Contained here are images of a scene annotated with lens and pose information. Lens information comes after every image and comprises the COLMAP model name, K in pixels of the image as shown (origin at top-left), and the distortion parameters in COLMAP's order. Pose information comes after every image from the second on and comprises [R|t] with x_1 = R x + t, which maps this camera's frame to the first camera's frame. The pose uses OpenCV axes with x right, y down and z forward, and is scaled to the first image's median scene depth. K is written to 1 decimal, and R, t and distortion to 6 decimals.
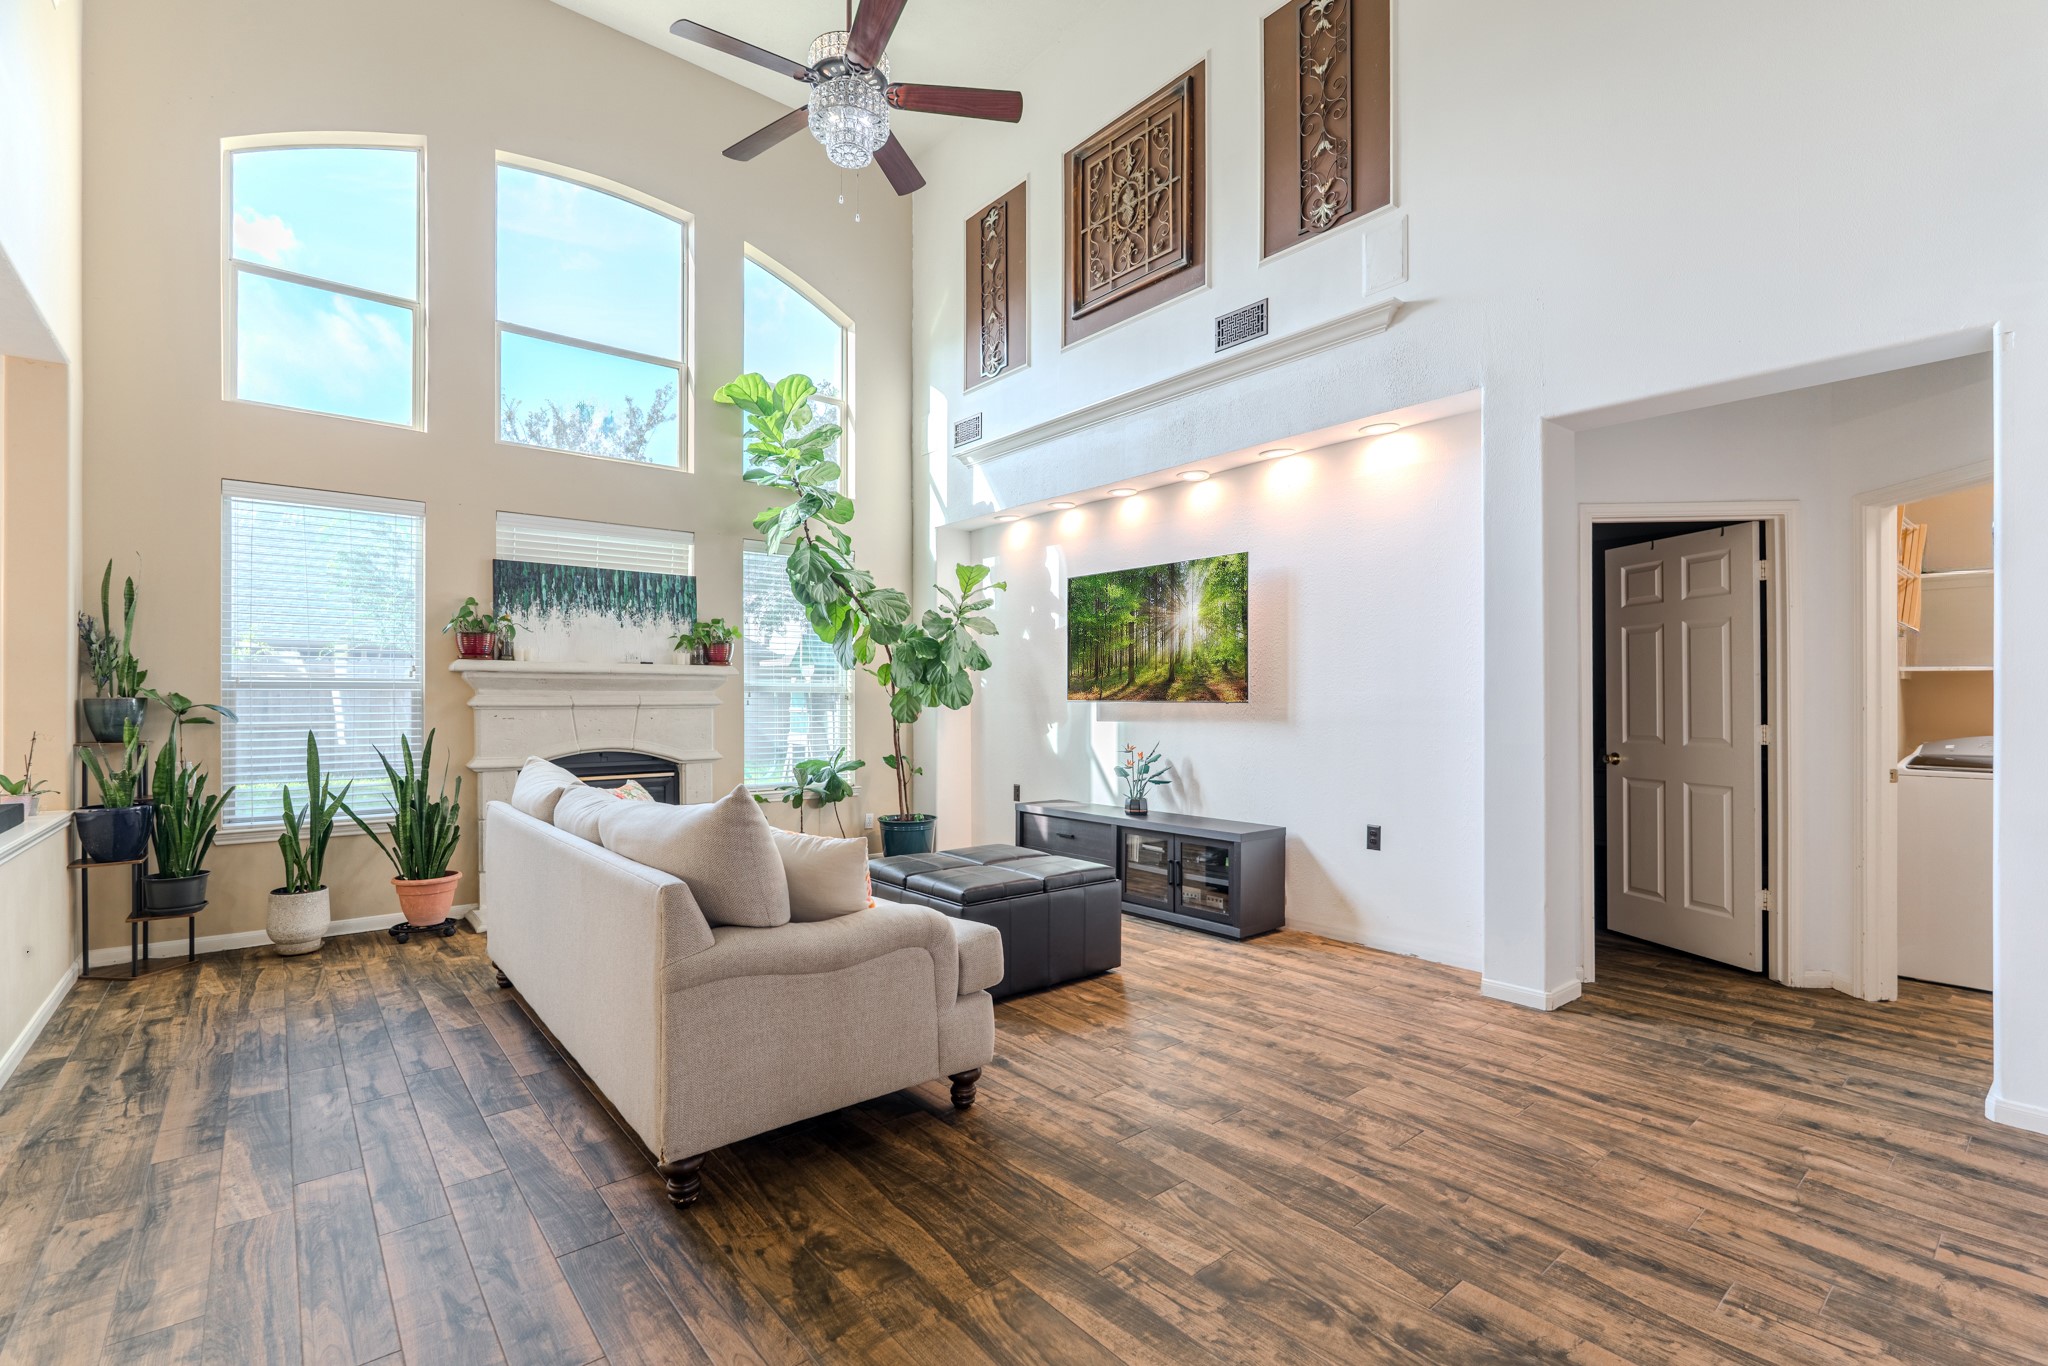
lens RADIAL K [[898.2, 0, 1026.9], [0, 898.2, 693.2], [0, 0, 1]] dist [-0.012787, 0.002858]
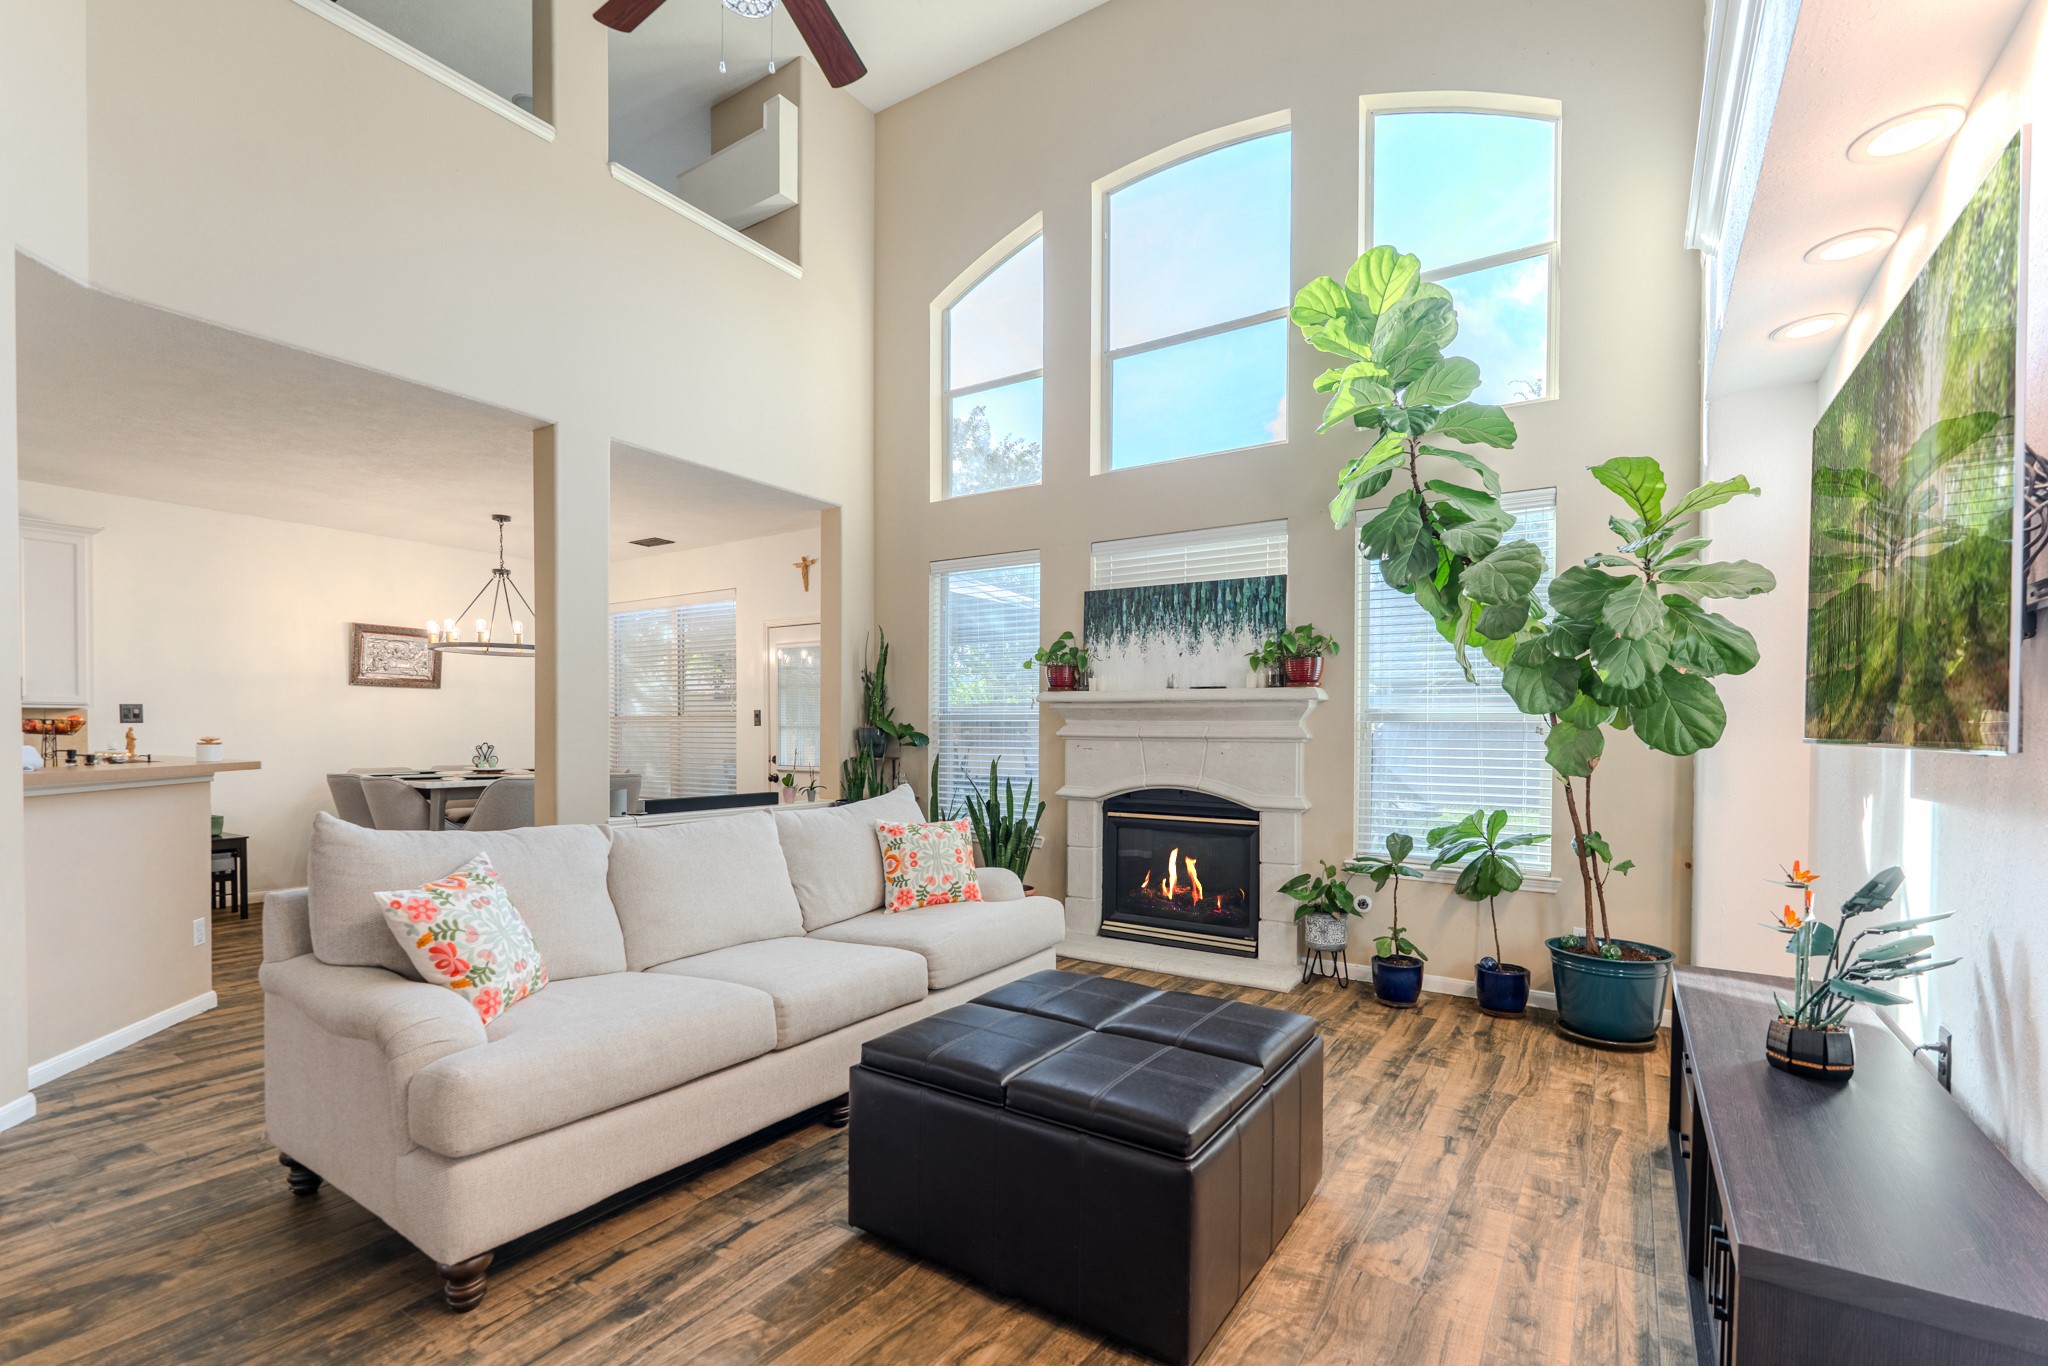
lens RADIAL K [[898.2, 0, 996.4], [0, 898.2, 752.3], [0, 0, 1]] dist [-0.012787, 0.002858]
pose [[0.288246, 0.028569, -0.957130, 0.355728], [-0.002060, 0.999571, 0.029216, 0.003087], [0.957554, -0.006449, 0.288181, 0.607441]]
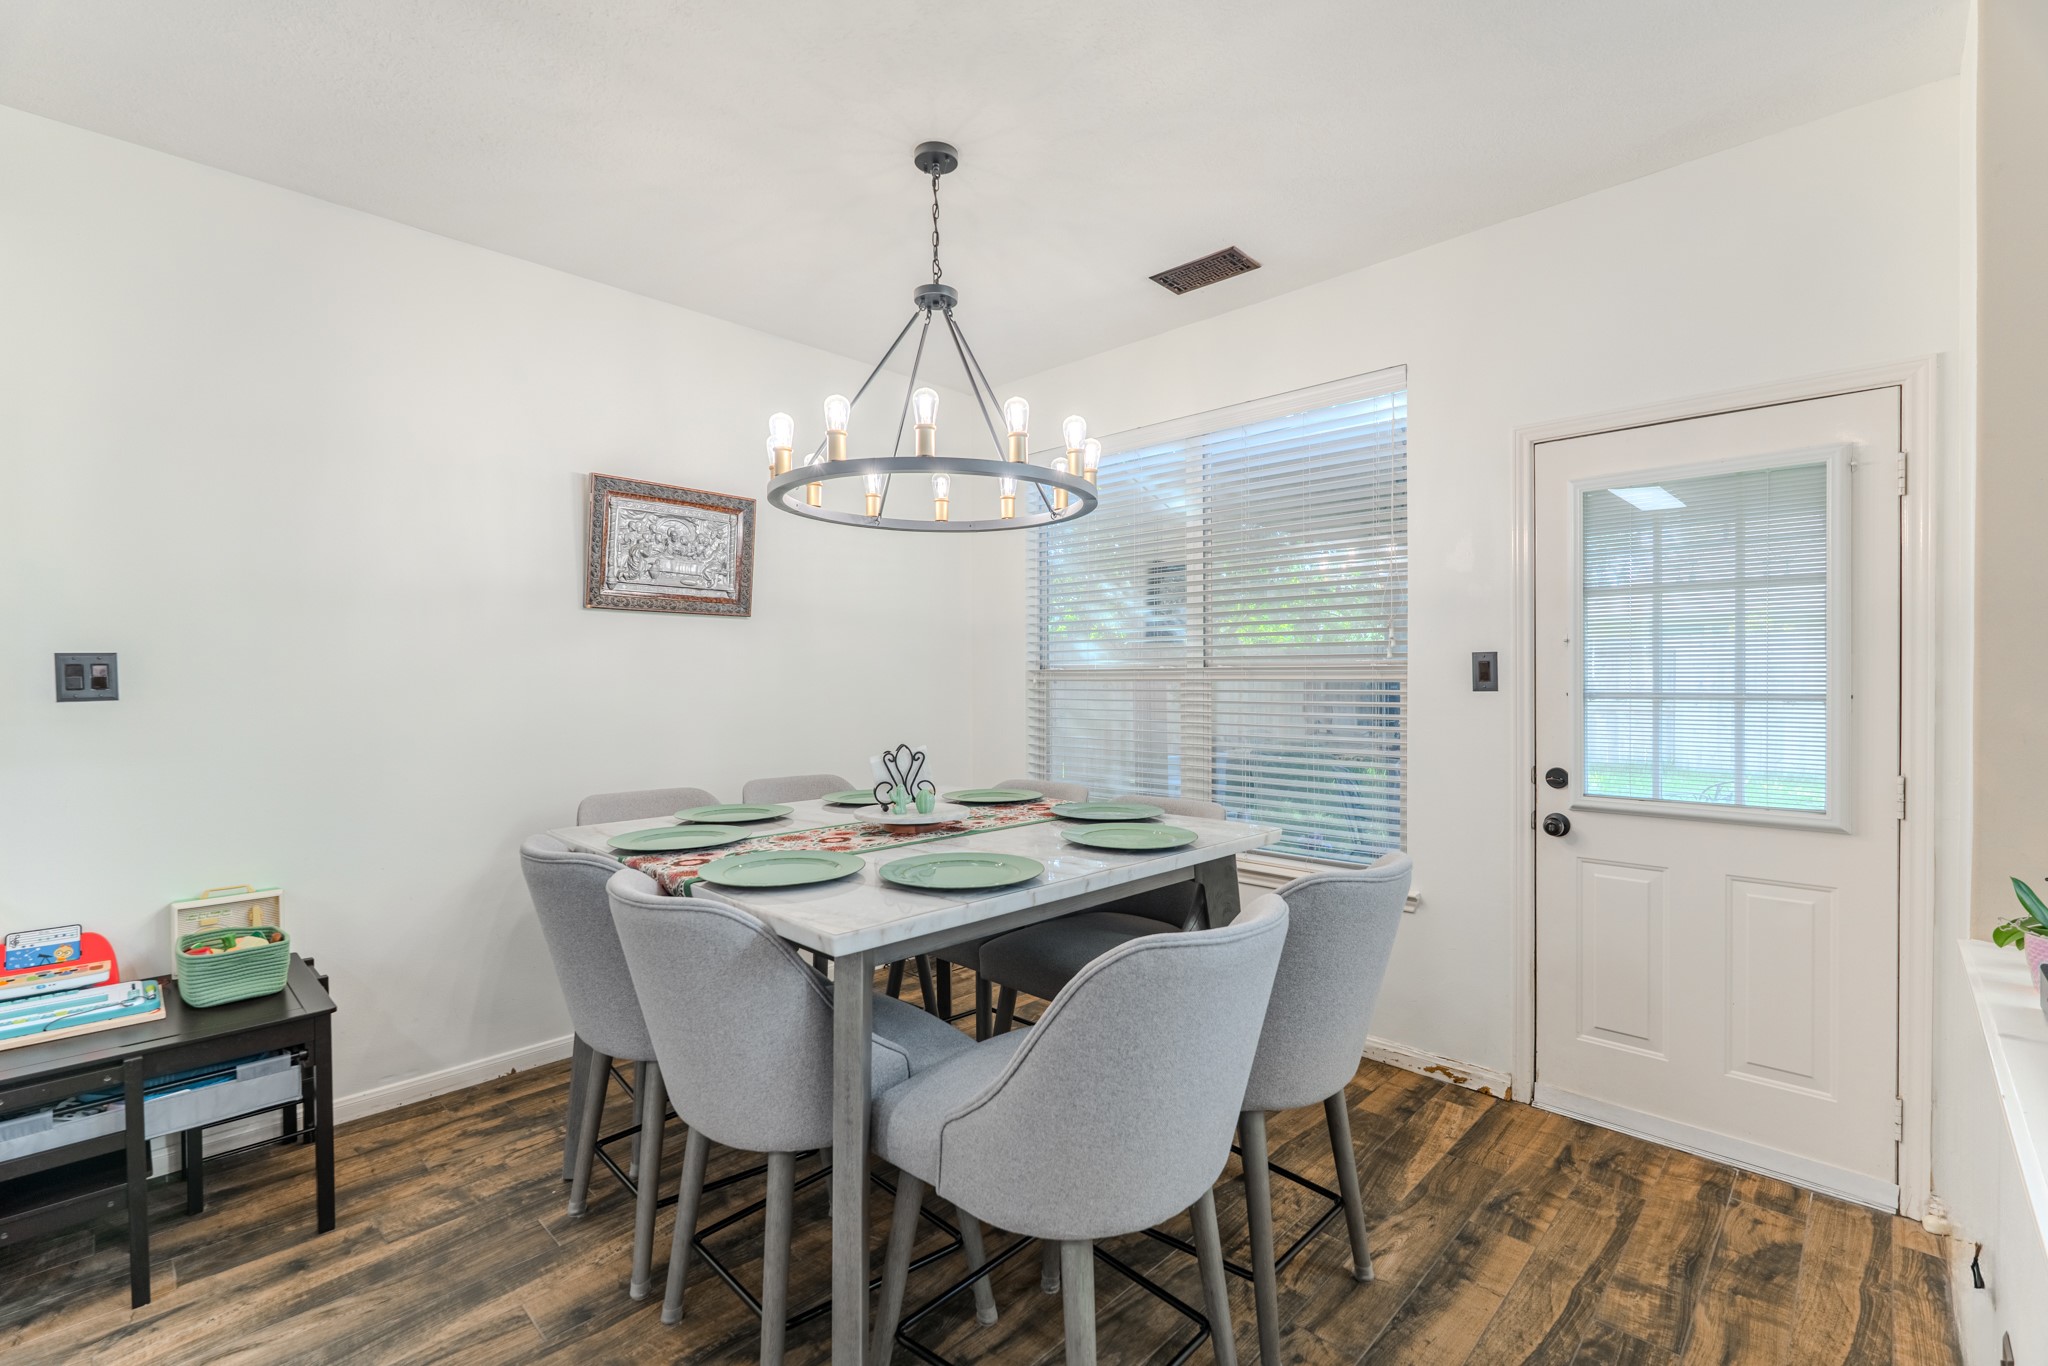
lens RADIAL K [[898.2, 0, 1023.2], [0, 898.2, 665.5], [0, 0, 1]] dist [-0.012787, 0.002858]
pose [[0.118790, -0.010019, -0.992869, -0.532608], [0.005598, 0.999940, -0.009421, -0.009086], [0.992904, -0.004439, 0.118839, 0.302112]]
